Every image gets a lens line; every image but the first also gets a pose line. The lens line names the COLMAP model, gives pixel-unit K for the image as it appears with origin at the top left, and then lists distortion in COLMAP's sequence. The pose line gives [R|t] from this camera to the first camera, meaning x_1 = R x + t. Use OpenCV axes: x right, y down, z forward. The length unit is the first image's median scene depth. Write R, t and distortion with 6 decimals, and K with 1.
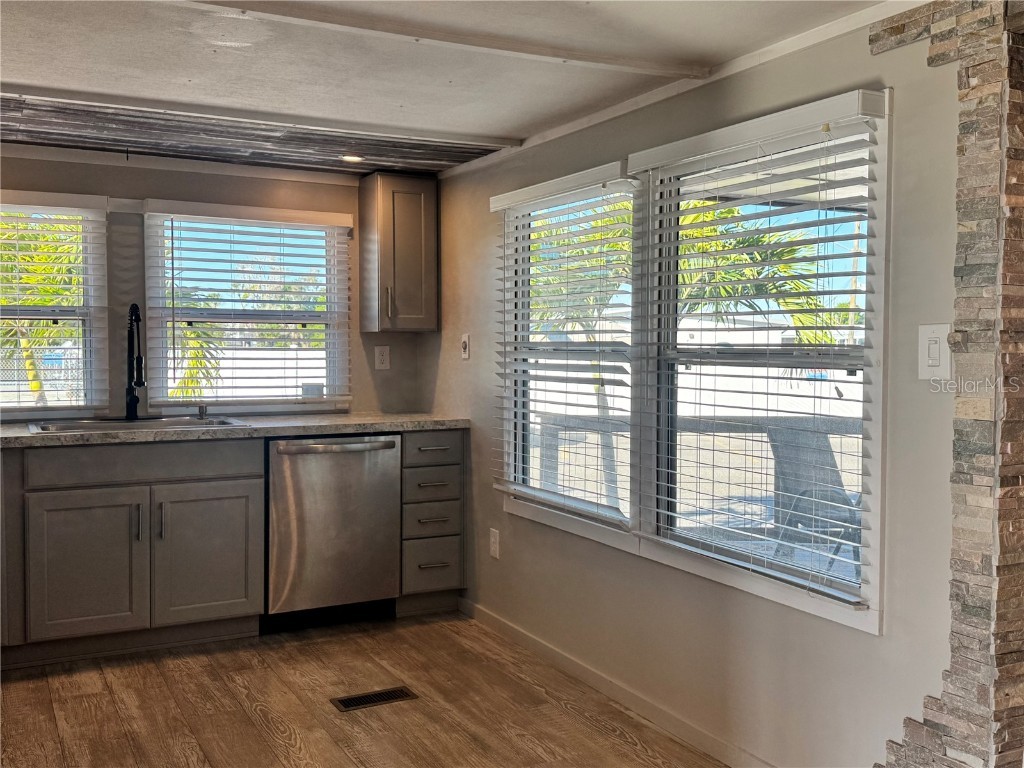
lens RADIAL K [[1030.6, 0, 509.9], [0, 1030.6, 380.8], [0, 0, 1]] dist [0.098650, 0.000000]
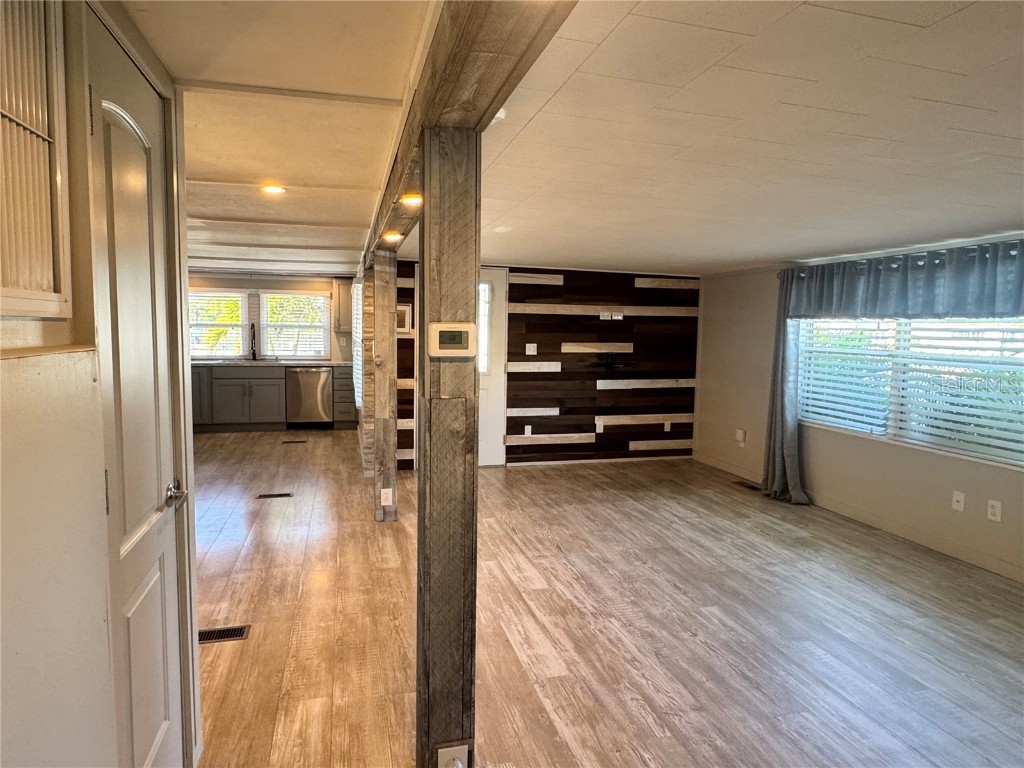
lens RADIAL K [[619.6, 0, 493.3], [0, 619.6, 369.3], [0, 0, 1]] dist [0.023882, 0.002450]
pose [[0.974075, 0.027135, -0.224591, 0.812413], [-0.021525, 0.999393, 0.027389, -0.001715], [0.225198, -0.021845, 0.974068, -0.698691]]
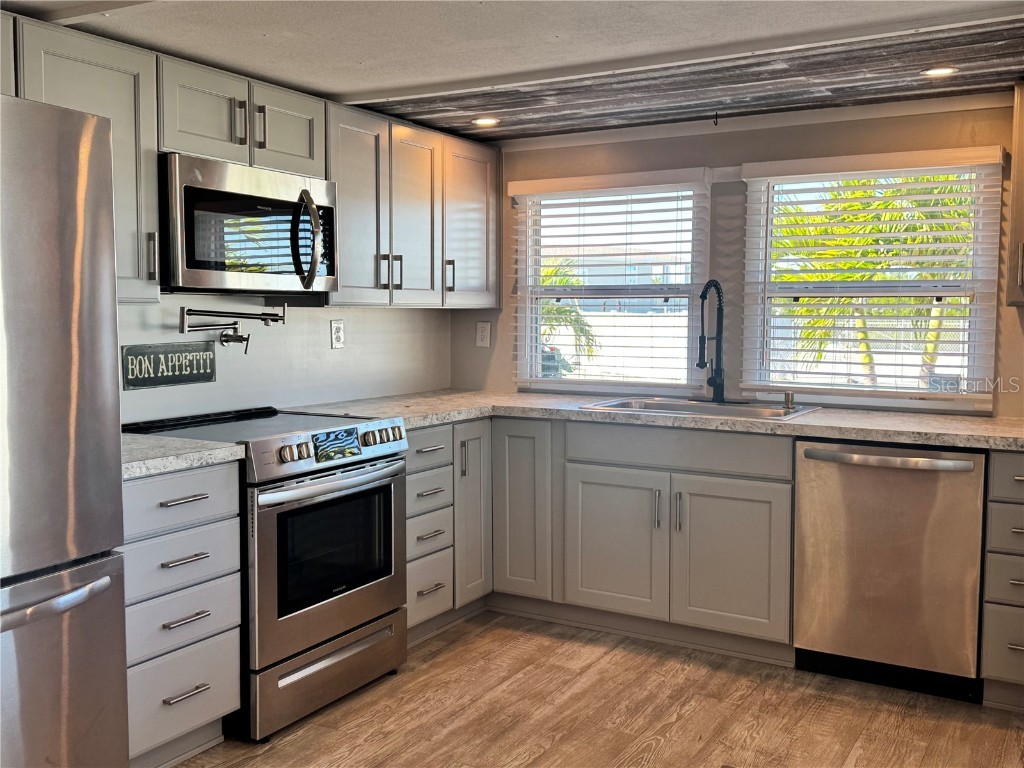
lens RADIAL K [[1030.6, 0, 513.6], [0, 1030.6, 381.6], [0, 0, 1]] dist [0.098650, 0.000000]
pose [[0.546086, 0.061987, -0.835433, 0.345596], [-0.037703, 0.998067, 0.049410, -0.022526], [0.836880, 0.004517, 0.547367, 0.361019]]
